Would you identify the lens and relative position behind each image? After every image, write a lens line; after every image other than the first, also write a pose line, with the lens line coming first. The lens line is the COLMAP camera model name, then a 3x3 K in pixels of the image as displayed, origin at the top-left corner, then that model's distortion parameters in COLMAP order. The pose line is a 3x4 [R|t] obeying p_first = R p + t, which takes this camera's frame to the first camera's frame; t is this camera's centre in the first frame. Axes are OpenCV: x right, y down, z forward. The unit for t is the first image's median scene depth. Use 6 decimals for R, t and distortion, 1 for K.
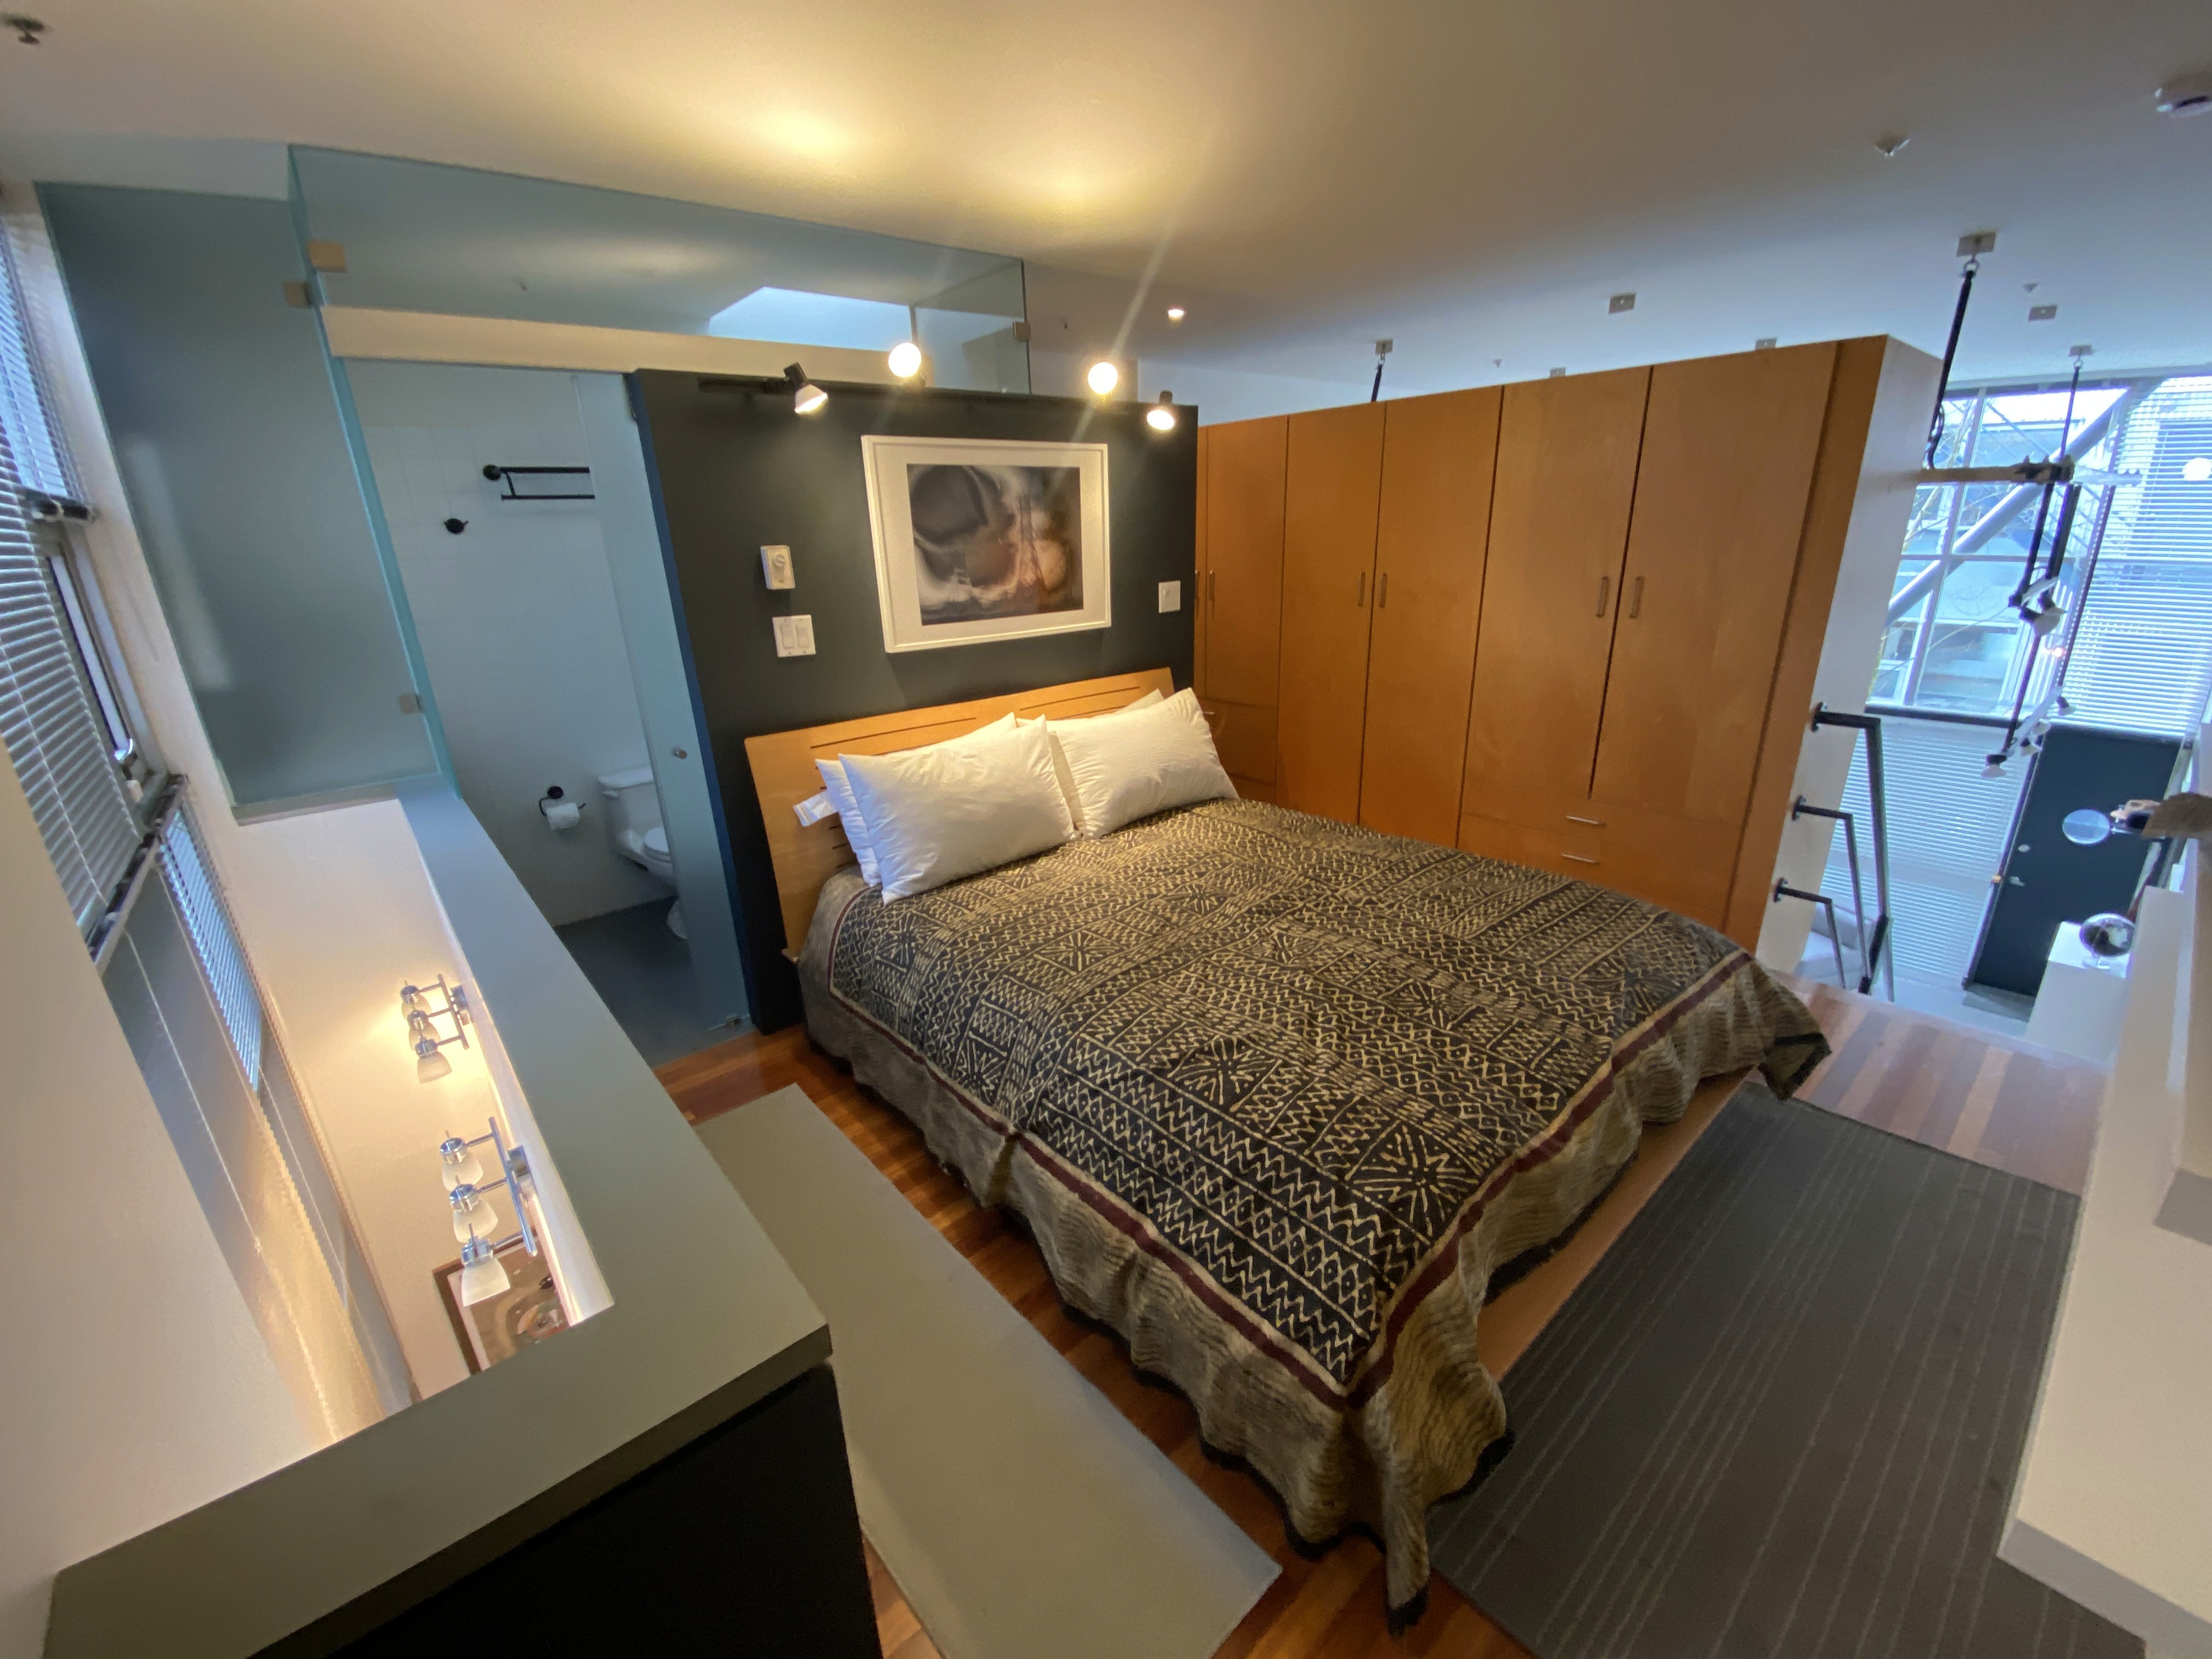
lens RADIAL K [[890.9, 0, 1100.8], [0, 890.9, 830.1], [0, 0, 1]] dist [-0.011717, -0.002290]
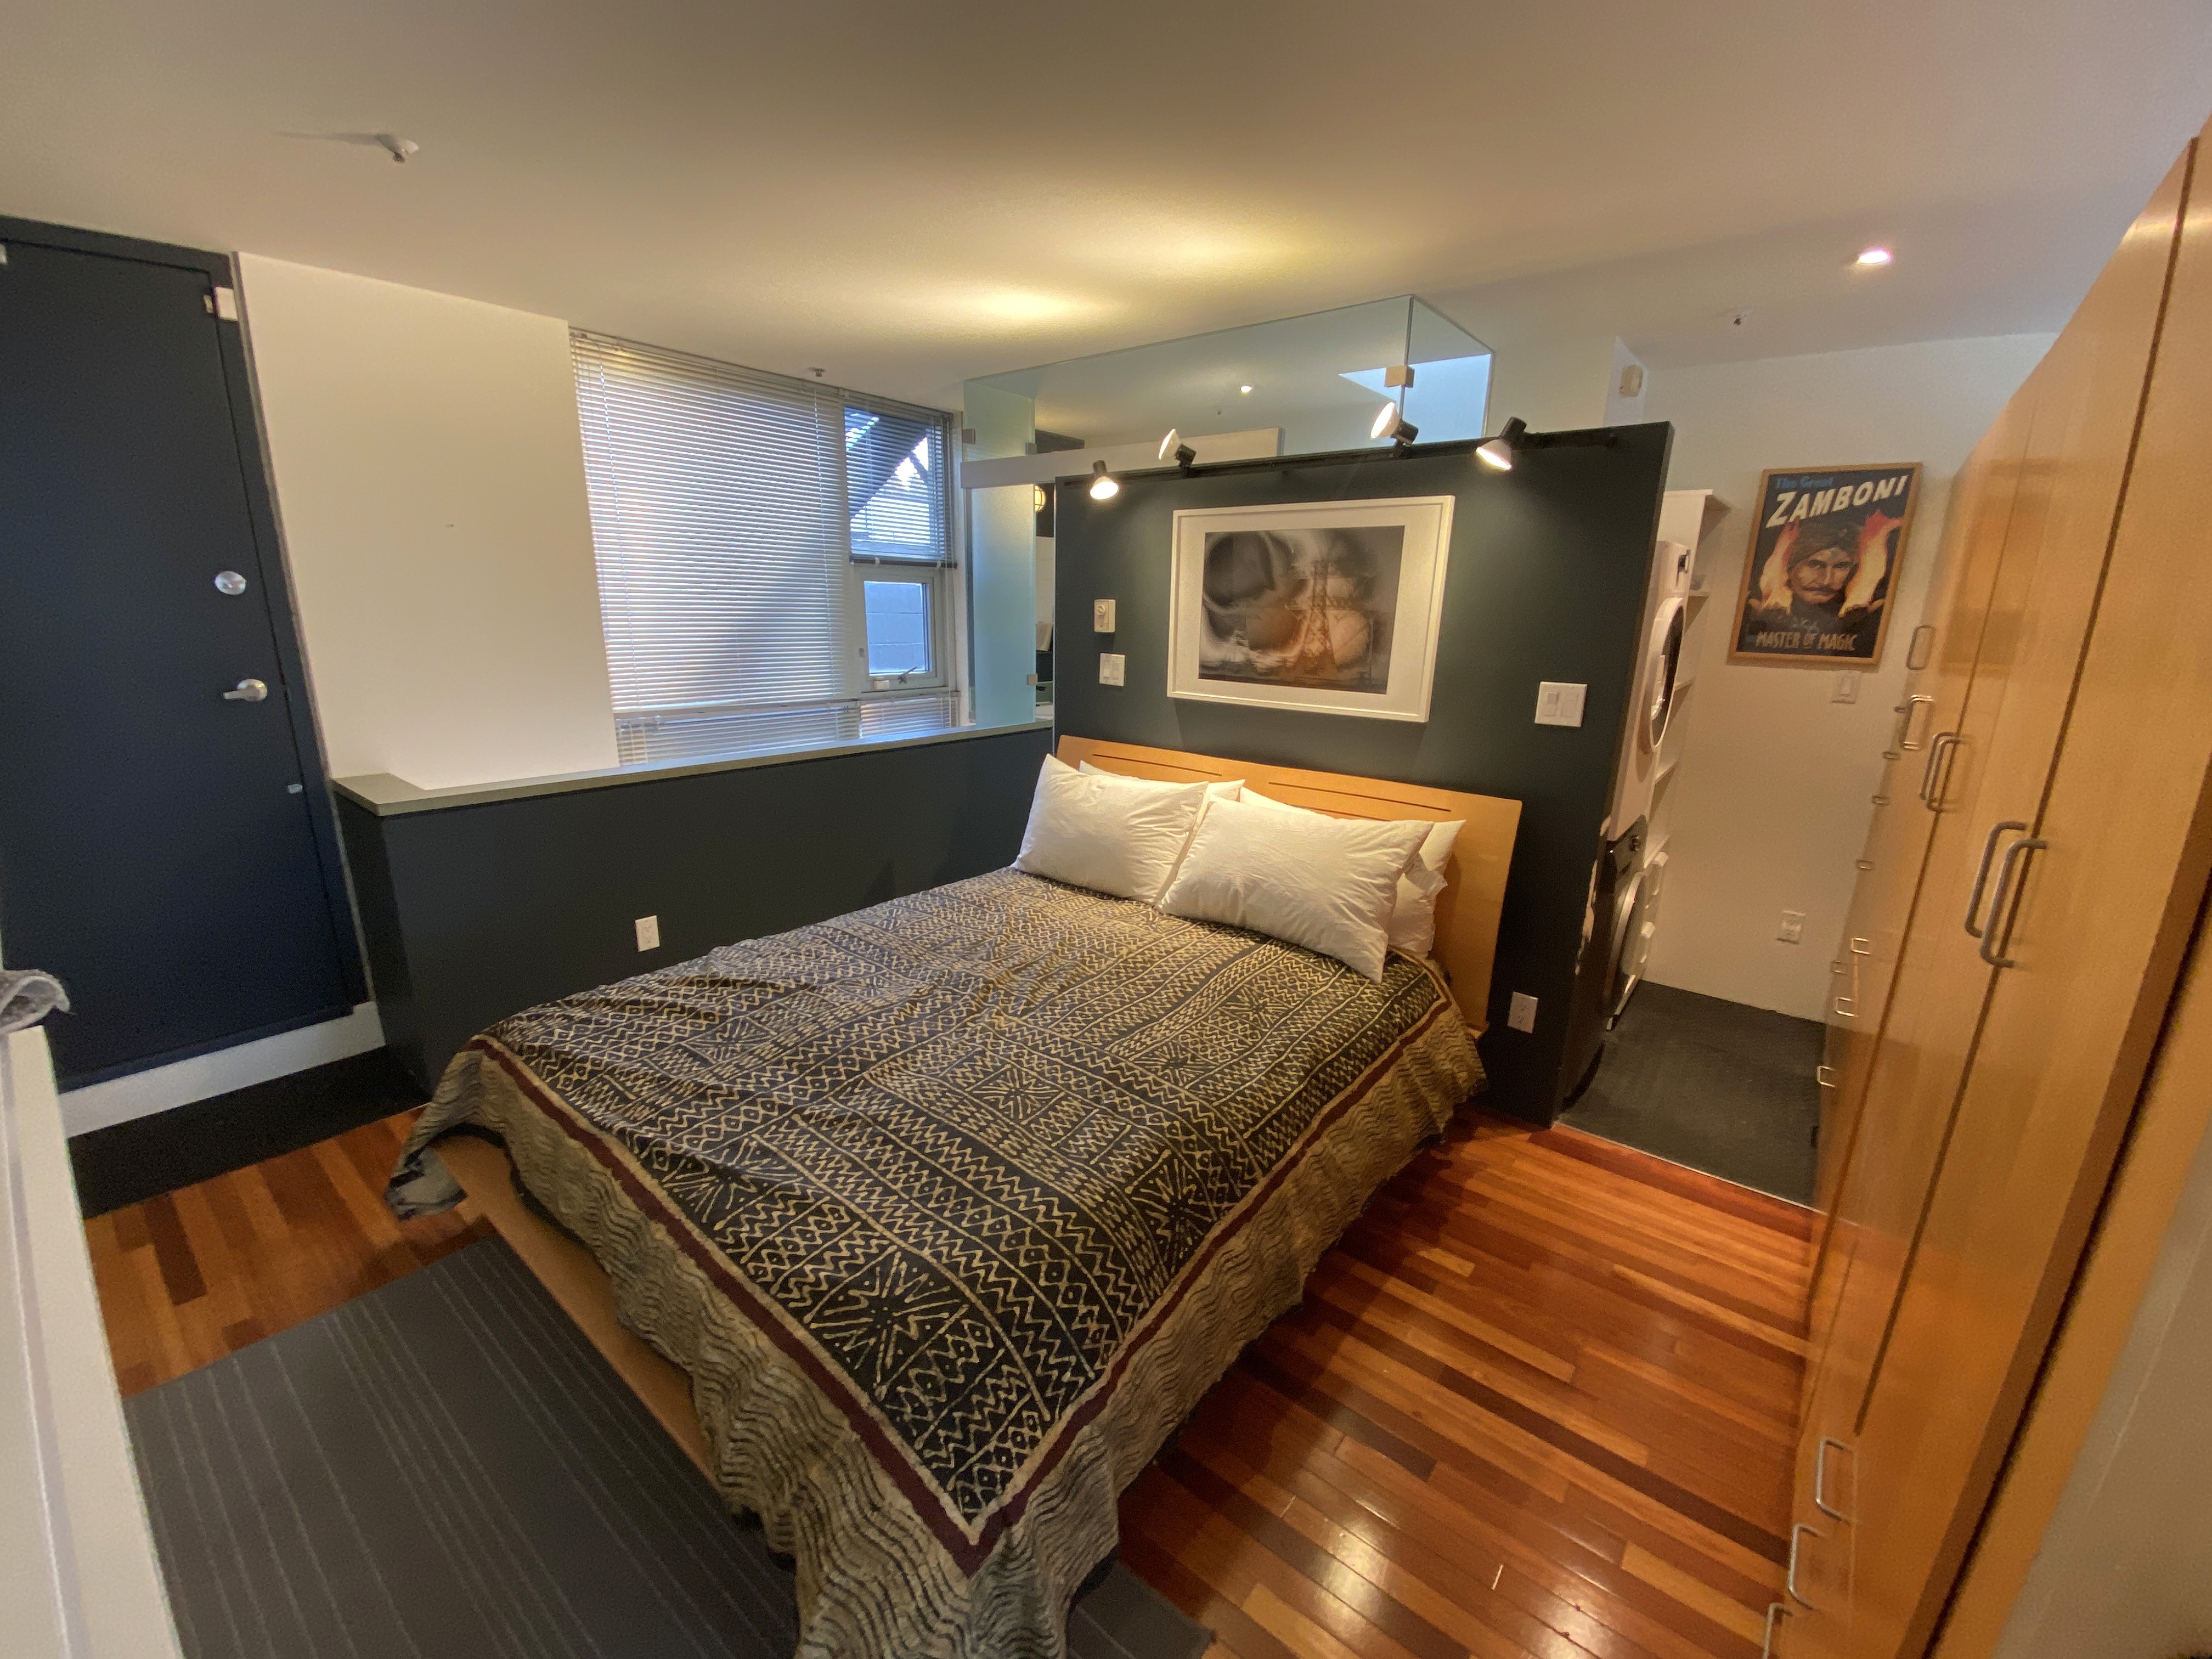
lens RADIAL K [[890.9, 0, 1099.1], [0, 890.9, 827.4], [0, 0, 1]] dist [-0.011717, -0.002290]
pose [[0.183152, 0.281911, -0.941797, 0.829482], [-0.331873, 0.919494, 0.210695, -0.245912], [0.925373, 0.273967, 0.261966, 0.639393]]
